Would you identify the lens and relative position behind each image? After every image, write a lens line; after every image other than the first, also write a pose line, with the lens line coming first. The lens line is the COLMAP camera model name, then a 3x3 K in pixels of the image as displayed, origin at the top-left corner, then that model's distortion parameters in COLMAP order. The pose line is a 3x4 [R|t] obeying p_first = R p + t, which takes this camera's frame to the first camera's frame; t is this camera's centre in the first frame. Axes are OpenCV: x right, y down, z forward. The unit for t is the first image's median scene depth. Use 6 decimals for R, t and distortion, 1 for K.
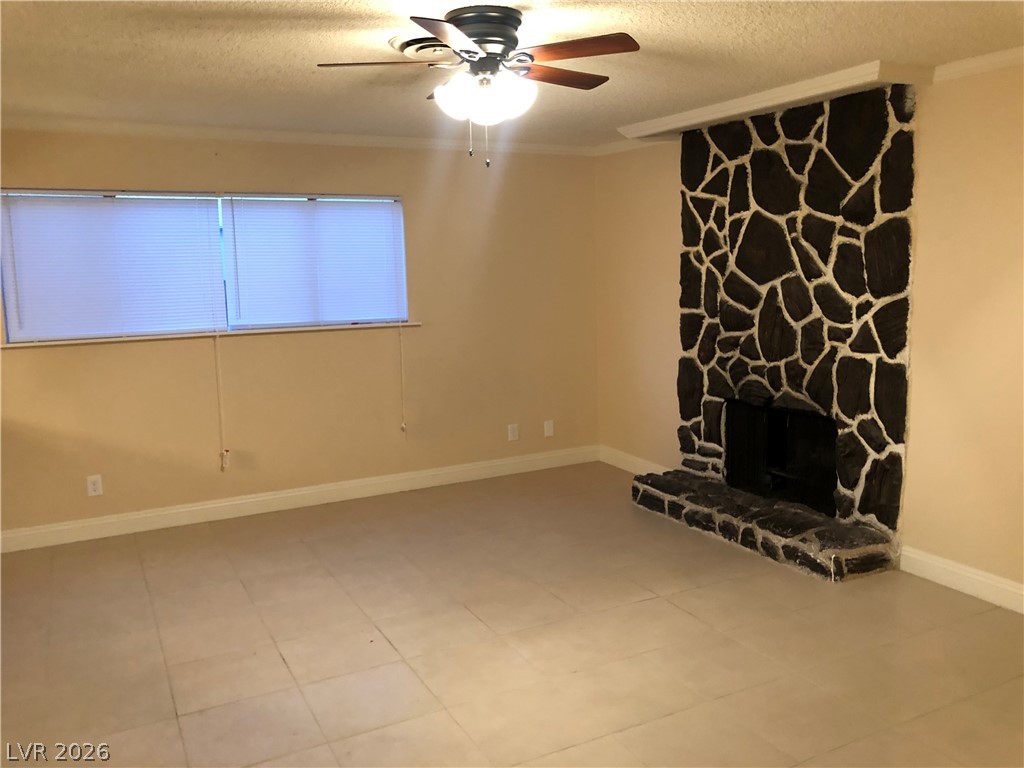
lens RADIAL K [[843.6, 0, 512.0], [0, 843.6, 384.0], [0, 0, 1]] dist [-0.008920, -0.007586]
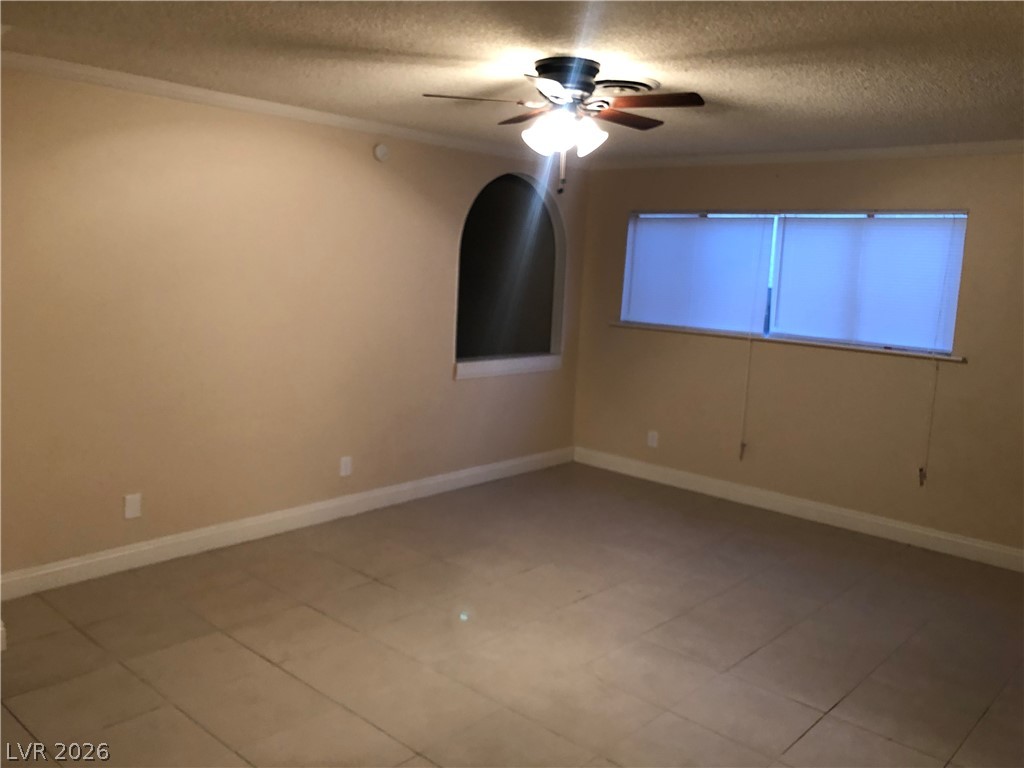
lens RADIAL K [[843.6, 0, 512.0], [0, 843.6, 384.0], [0, 0, 1]] dist [-0.008920, -0.007586]
pose [[0.346100, 0.165563, -0.923474, 0.574415], [-0.190590, 0.976189, 0.103585, -0.054182], [0.918635, 0.140154, 0.369414, 0.303818]]
